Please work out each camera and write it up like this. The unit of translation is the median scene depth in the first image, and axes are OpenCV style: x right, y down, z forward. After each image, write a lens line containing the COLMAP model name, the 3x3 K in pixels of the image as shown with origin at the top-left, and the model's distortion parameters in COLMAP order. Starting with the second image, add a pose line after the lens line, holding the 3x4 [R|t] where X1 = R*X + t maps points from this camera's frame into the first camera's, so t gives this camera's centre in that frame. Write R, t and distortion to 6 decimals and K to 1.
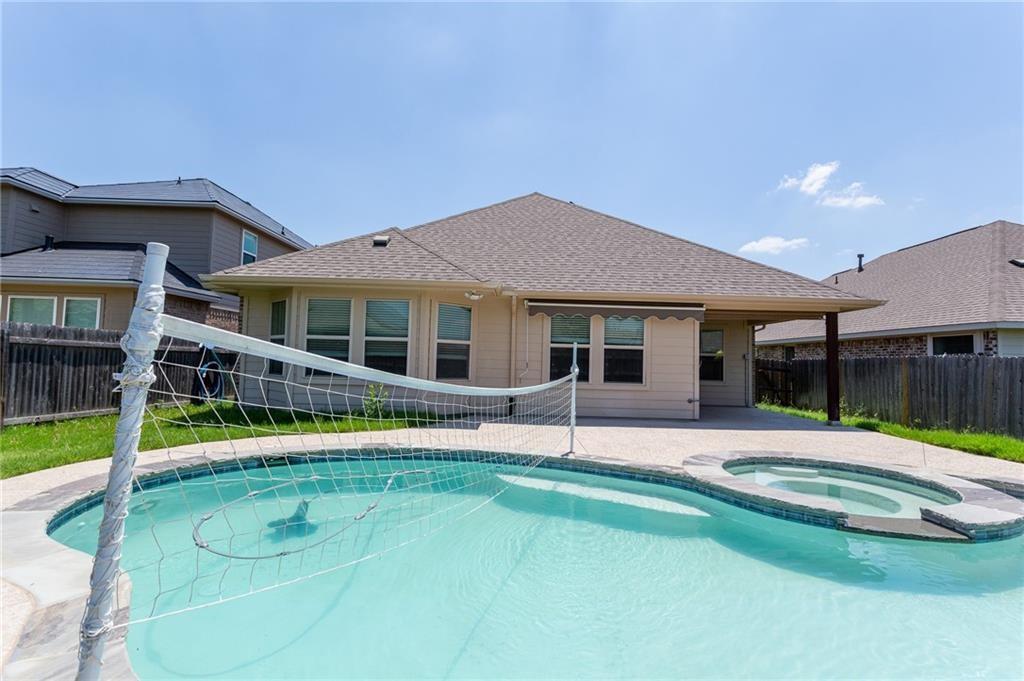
lens RADIAL K [[481.9, 0, 512.0], [0, 481.9, 340.5], [0, 0, 1]] dist [0.001543, 0.000988]
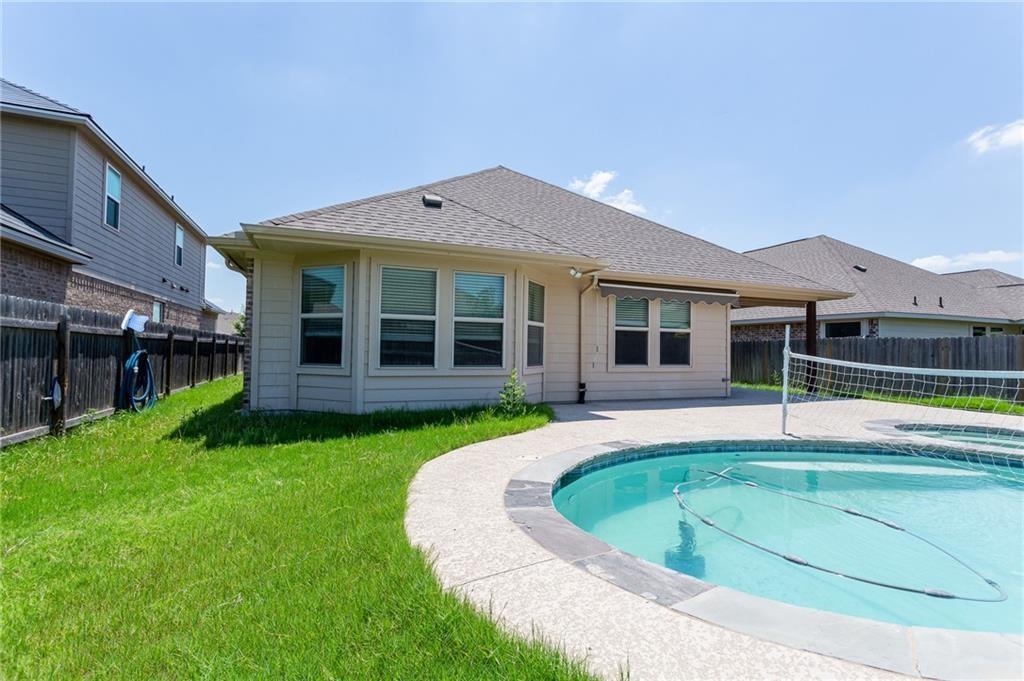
lens RADIAL K [[486.8, 0, 512.0], [0, 486.8, 340.5], [0, 0, 1]] dist [-0.004112, -0.000241]
pose [[0.920518, -0.005849, 0.390656, -0.494775], [-0.007766, 0.999416, 0.033265, 0.003529], [-0.390623, -0.033655, 0.919935, 0.179845]]
